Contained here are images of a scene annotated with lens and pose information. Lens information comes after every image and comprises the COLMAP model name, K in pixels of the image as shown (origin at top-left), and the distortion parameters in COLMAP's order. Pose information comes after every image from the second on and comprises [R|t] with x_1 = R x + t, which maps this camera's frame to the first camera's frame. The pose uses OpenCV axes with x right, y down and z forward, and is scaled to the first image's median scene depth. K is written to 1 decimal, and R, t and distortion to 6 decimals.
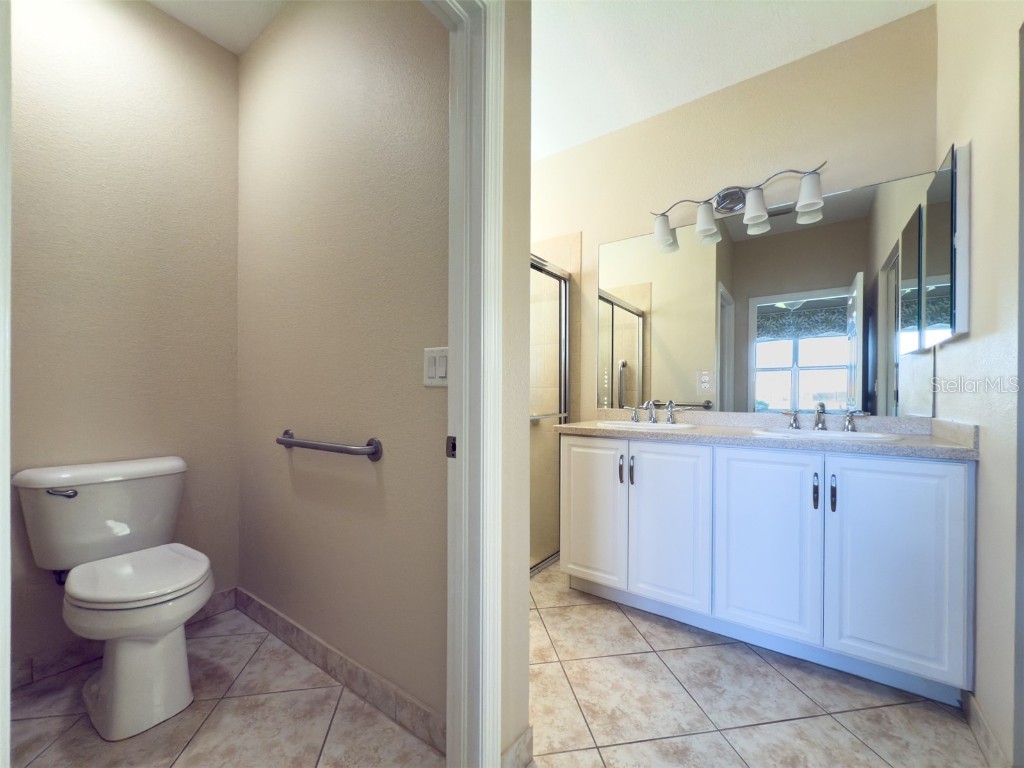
lens RADIAL K [[414.0, 0, 516.0], [0, 414.0, 406.8], [0, 0, 1]] dist [-0.000563, 0.000196]
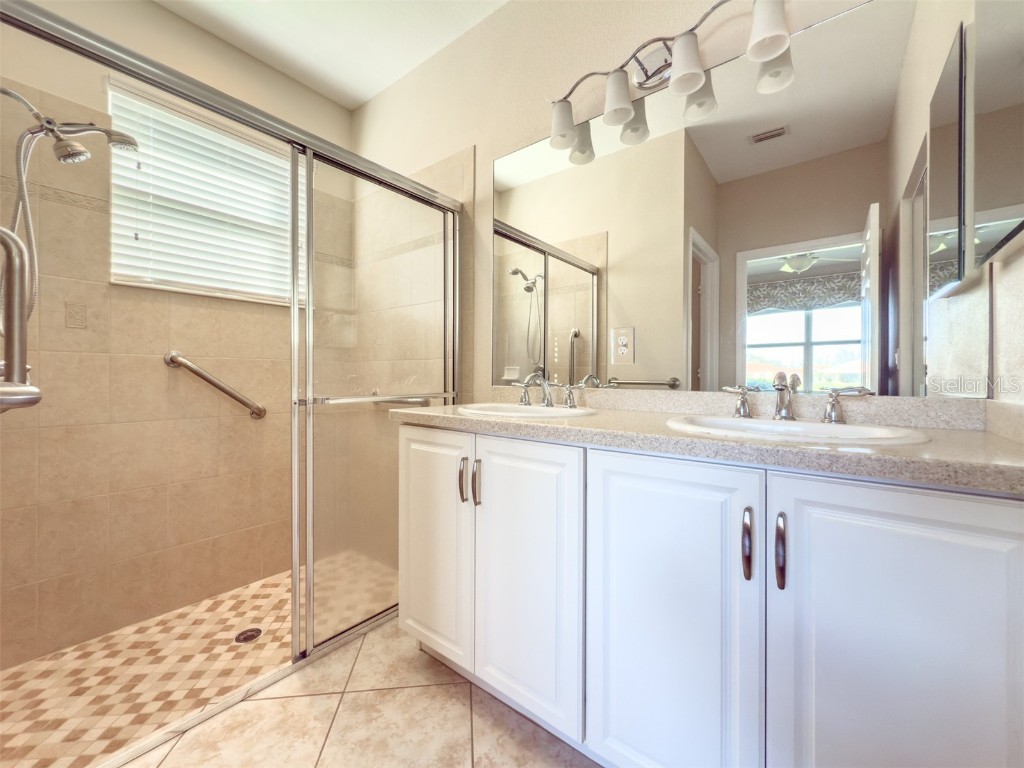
lens RADIAL K [[413.2, 0, 513.2], [0, 413.2, 385.9], [0, 0, 1]] dist [0.001739, 0.000067]
pose [[0.998871, 0.001369, -0.047487, 0.261914], [-0.001707, 0.999974, -0.007070, 0.008864], [0.047476, 0.007143, 0.998847, 0.273255]]
